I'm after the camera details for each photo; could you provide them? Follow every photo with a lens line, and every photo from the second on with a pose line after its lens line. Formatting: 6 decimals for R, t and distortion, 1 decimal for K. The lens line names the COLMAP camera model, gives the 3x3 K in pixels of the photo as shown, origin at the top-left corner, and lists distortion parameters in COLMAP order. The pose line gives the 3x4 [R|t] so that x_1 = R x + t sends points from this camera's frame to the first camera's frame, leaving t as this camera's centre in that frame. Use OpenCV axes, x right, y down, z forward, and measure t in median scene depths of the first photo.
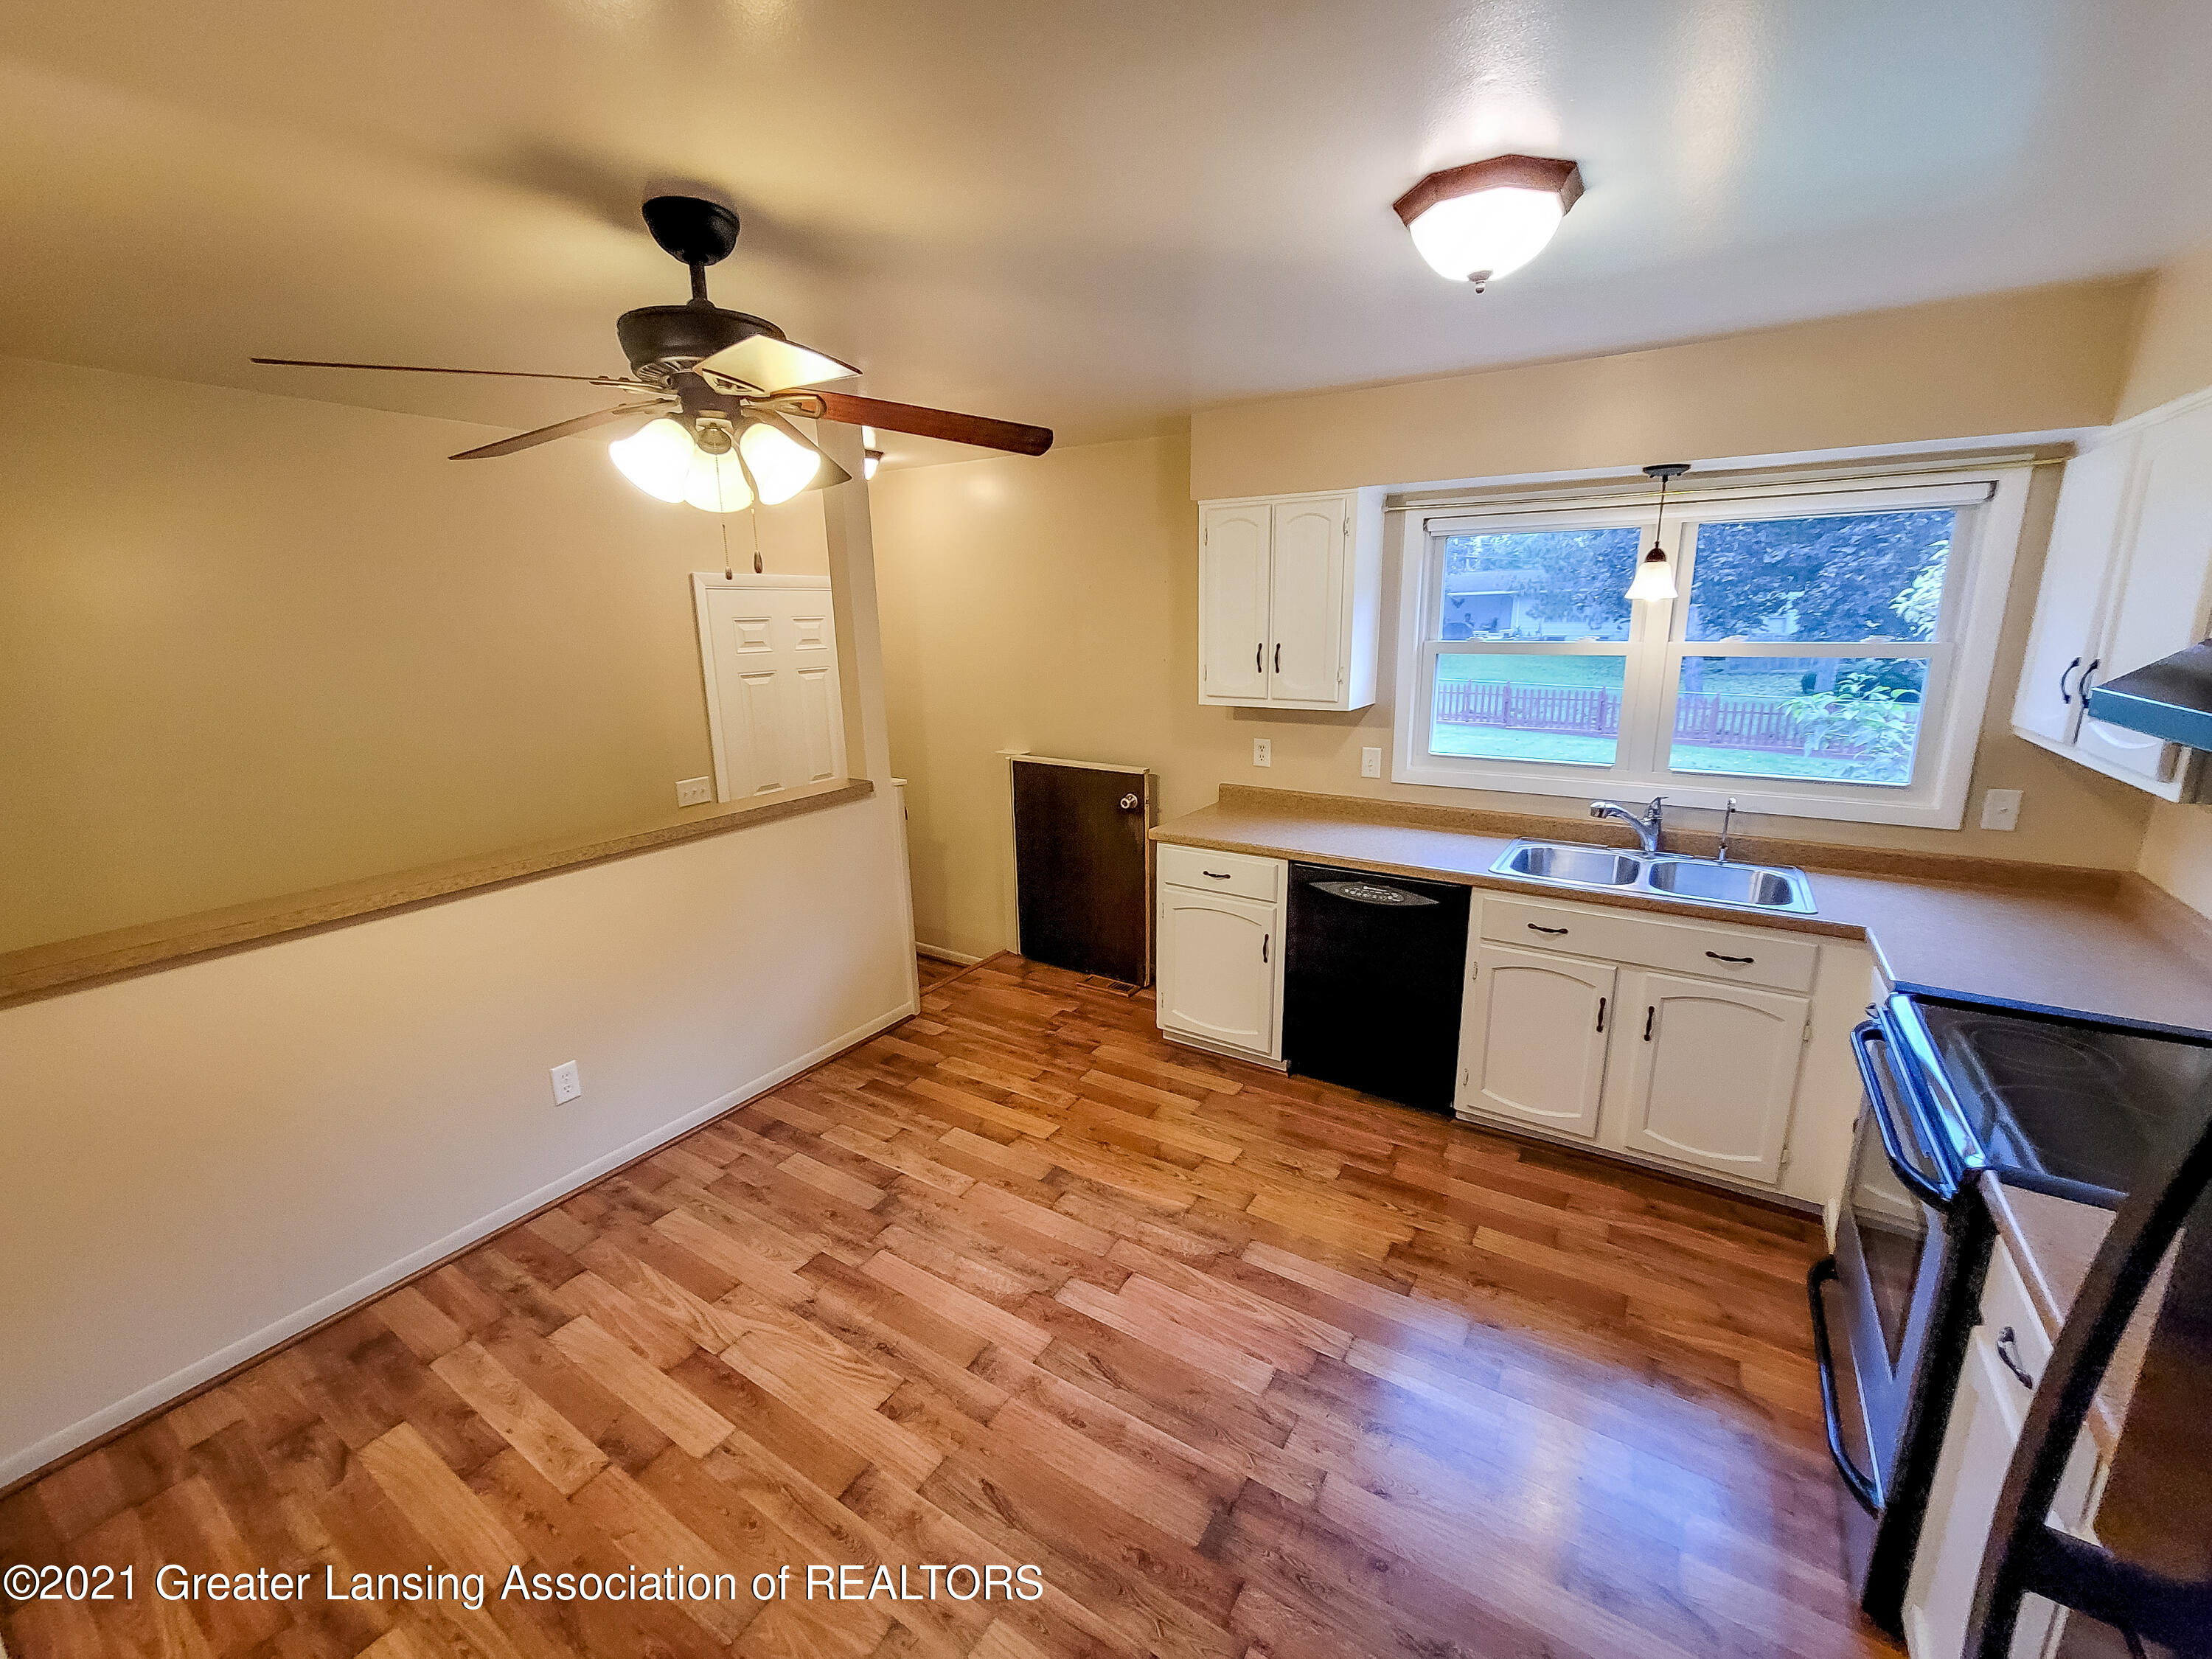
lens RADIAL K [[902.8, 0, 1110.8], [0, 902.8, 825.1], [0, 0, 1]] dist [0.012301, 0.000374]
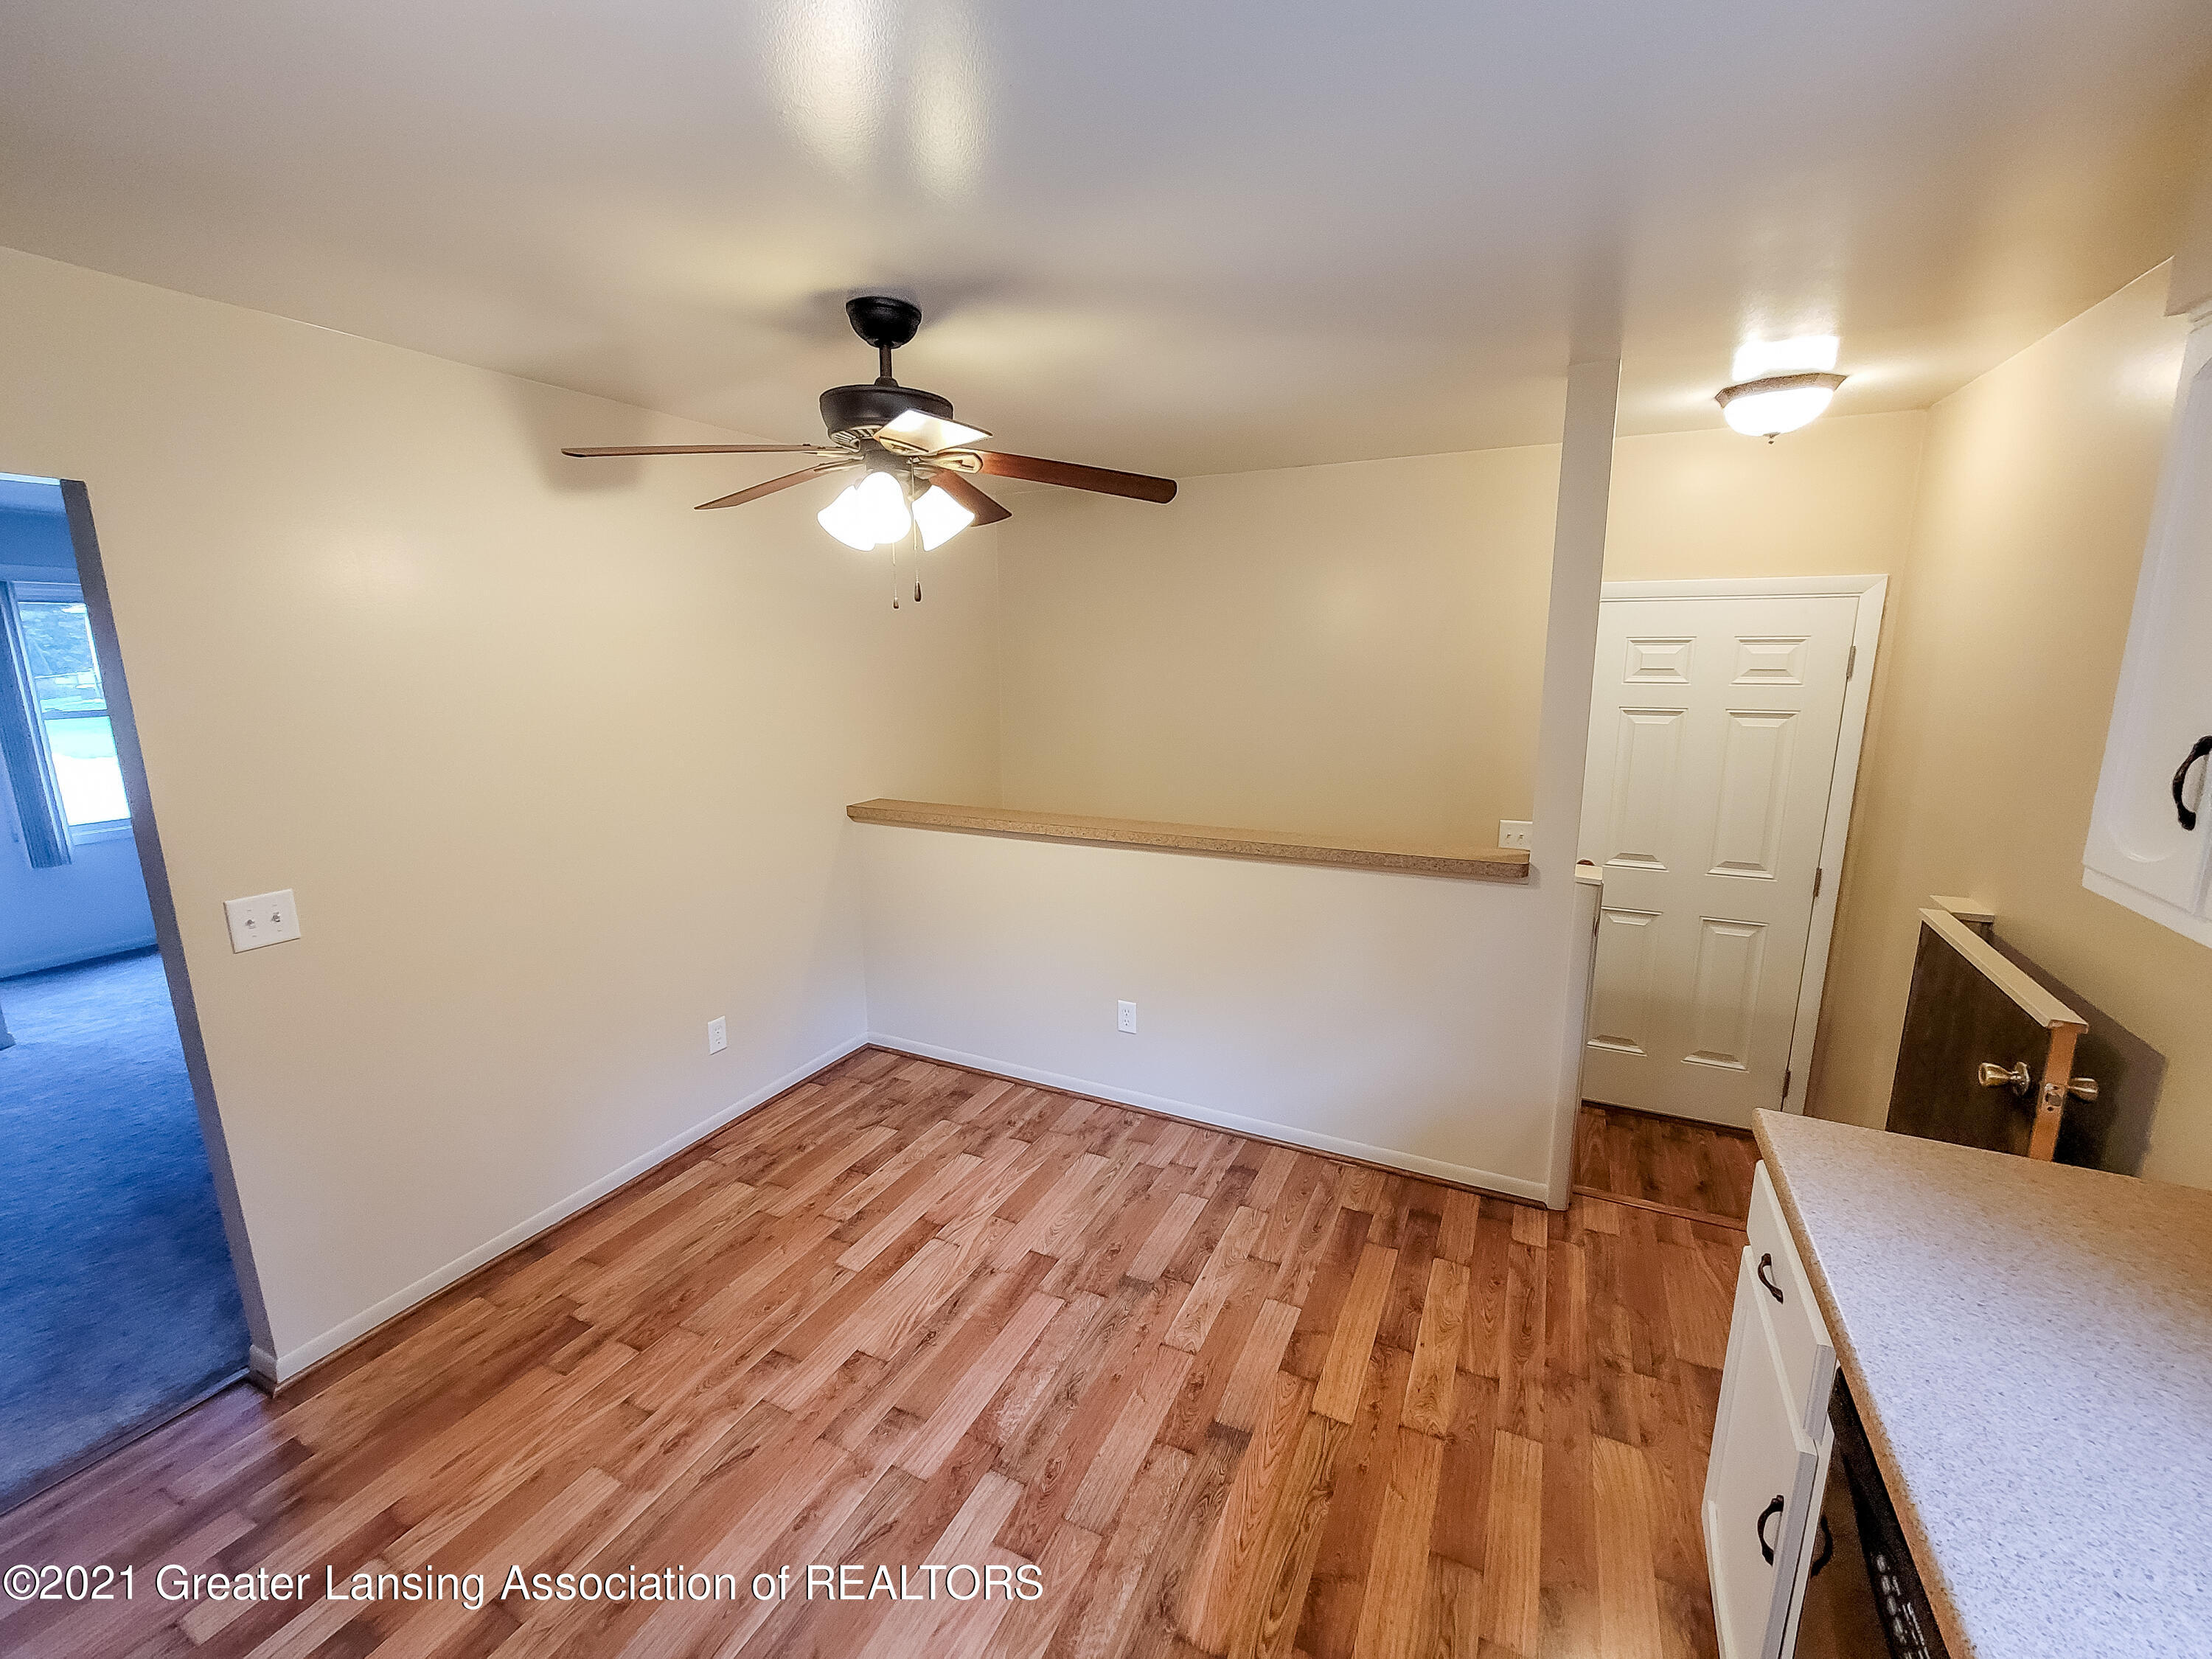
lens RADIAL K [[902.8, 0, 1125.9], [0, 902.8, 866.9], [0, 0, 1]] dist [0.012301, 0.000374]
pose [[0.116198, 0.262256, -0.957977, 0.566079], [-0.219701, 0.947405, 0.232713, -0.215307], [0.968622, 0.183428, 0.167704, 0.812063]]
